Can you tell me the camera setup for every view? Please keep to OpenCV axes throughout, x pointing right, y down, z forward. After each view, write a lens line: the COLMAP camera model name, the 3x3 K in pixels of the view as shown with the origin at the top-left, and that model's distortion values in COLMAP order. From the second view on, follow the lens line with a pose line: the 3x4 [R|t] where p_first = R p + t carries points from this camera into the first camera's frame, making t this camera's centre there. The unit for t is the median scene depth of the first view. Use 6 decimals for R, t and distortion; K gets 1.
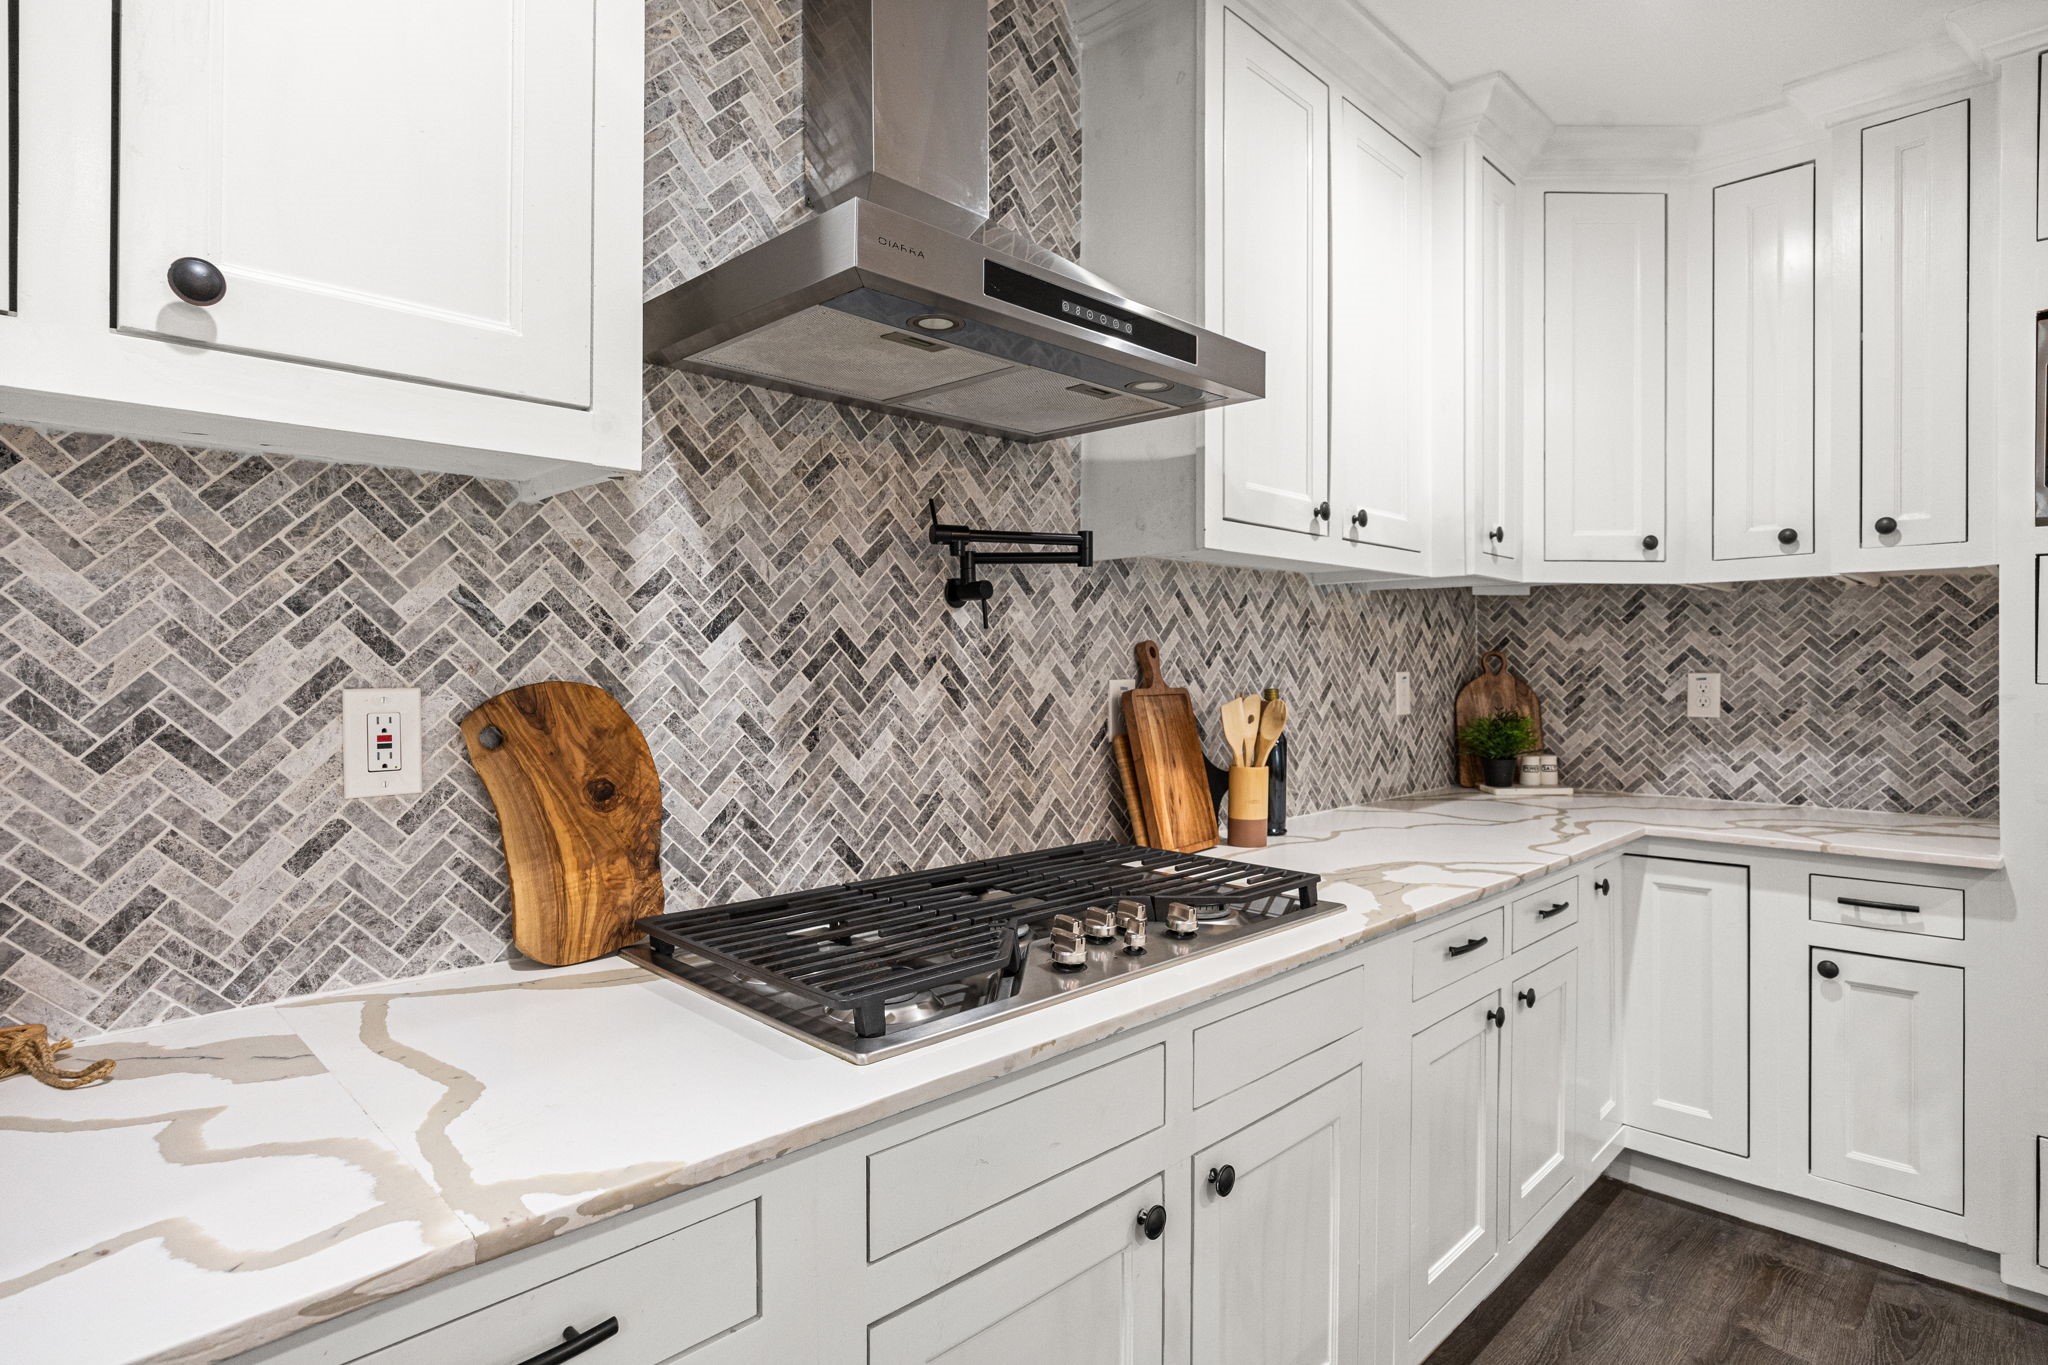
lens RADIAL K [[1035.7, 0, 1014.8], [0, 1035.7, 668.8], [0, 0, 1]] dist [-0.004512, 0.001388]
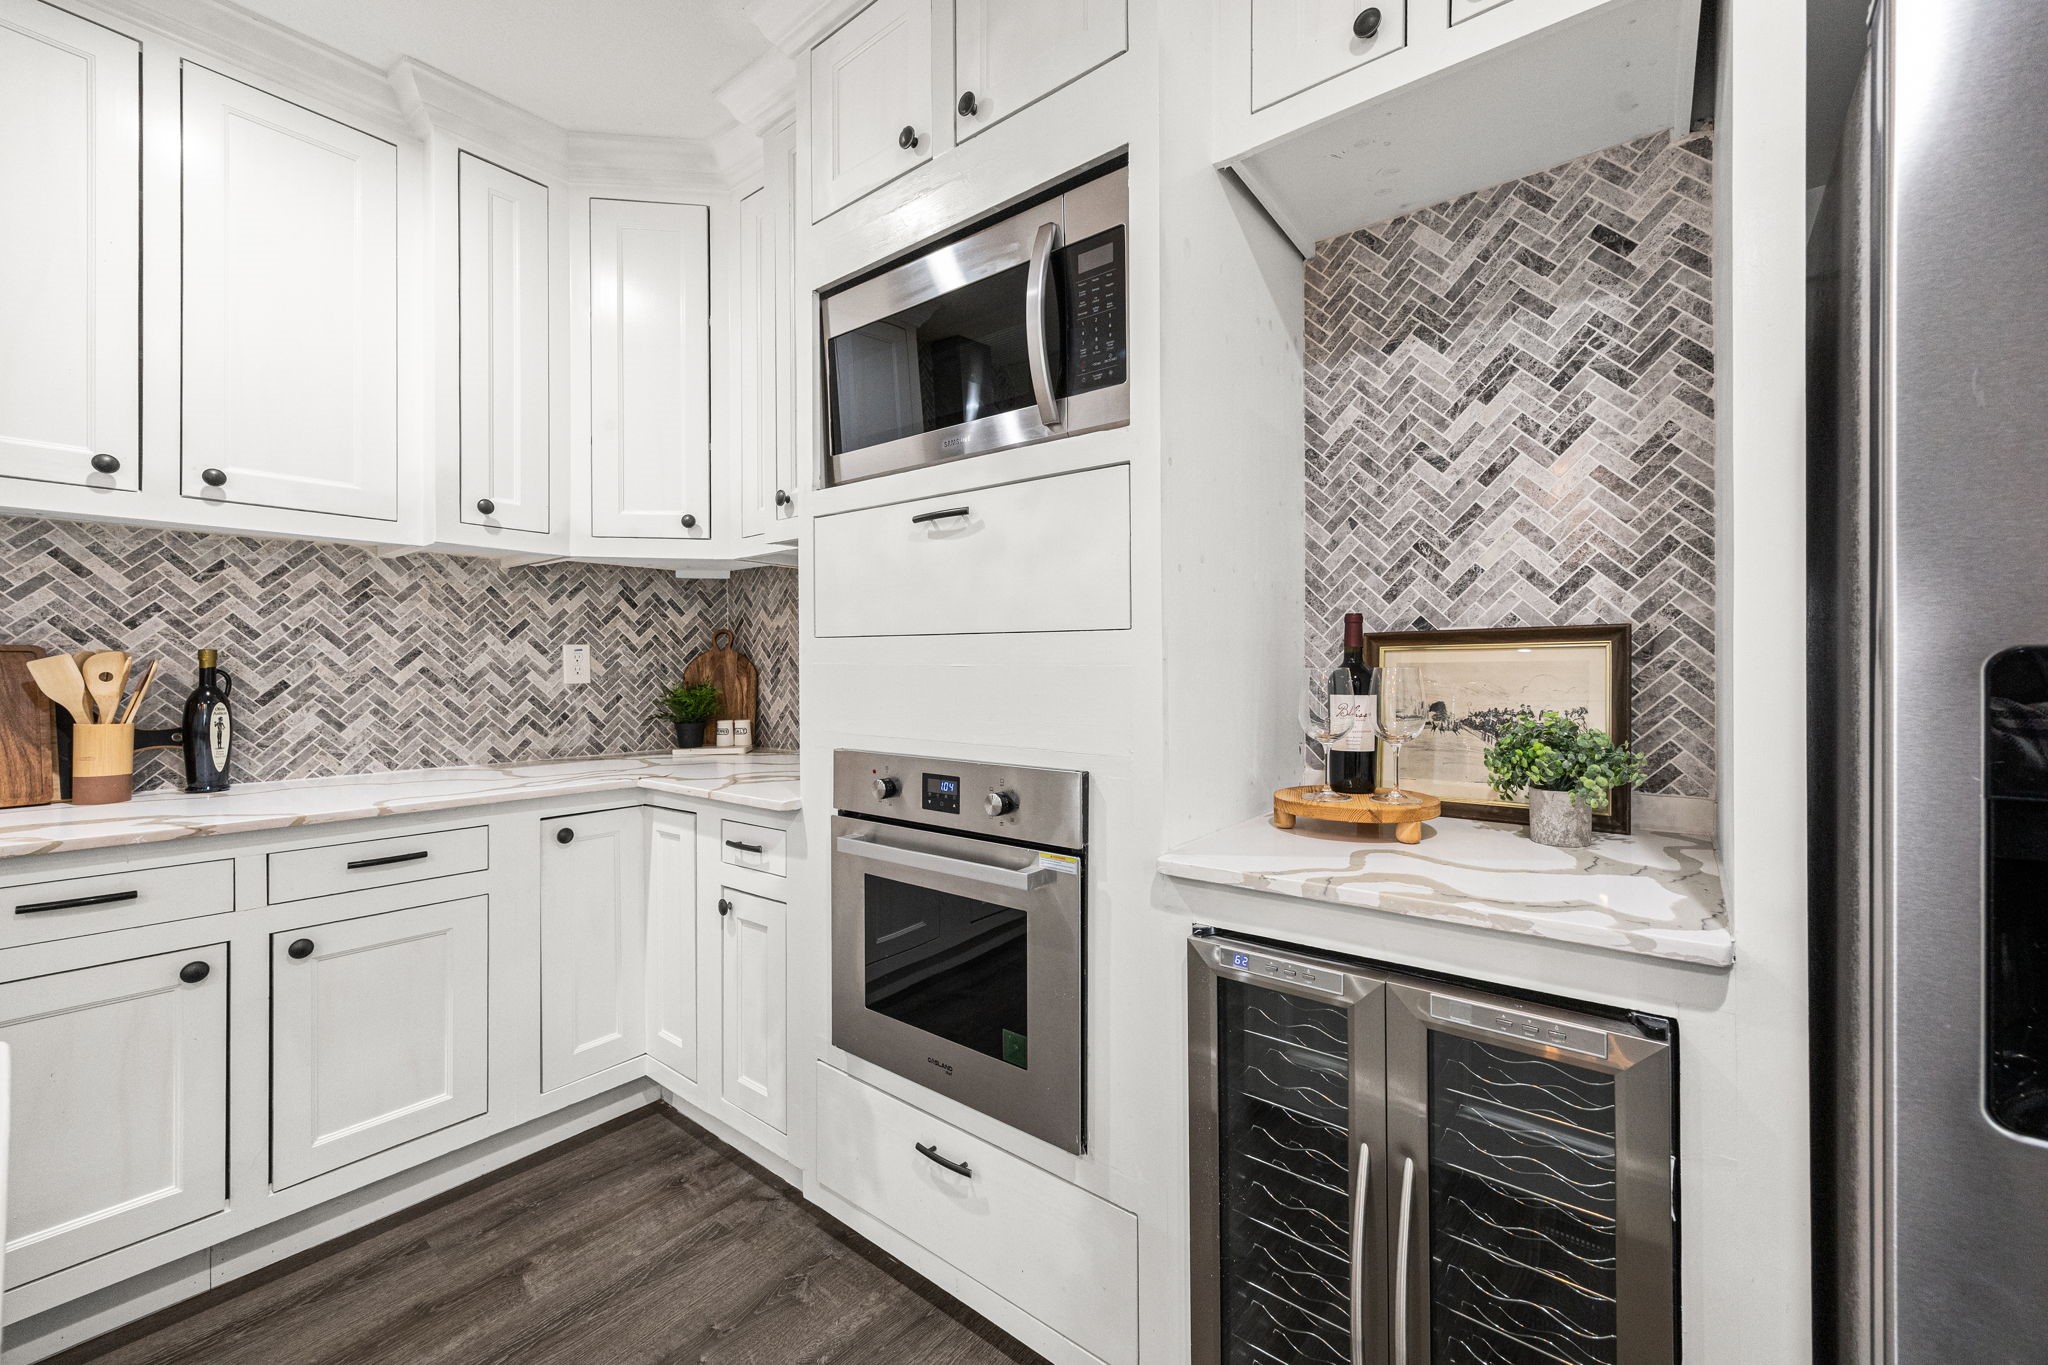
lens RADIAL K [[791.8, 0, 1022.0], [0, 791.8, 672.2], [0, 0, 1]] dist [-0.000905, 0.000174]
pose [[0.994531, -0.004662, 0.104339, 1.094863], [0.005229, 0.999973, -0.005156, 0.056559], [-0.104312, 0.005674, 0.994528, 0.158377]]
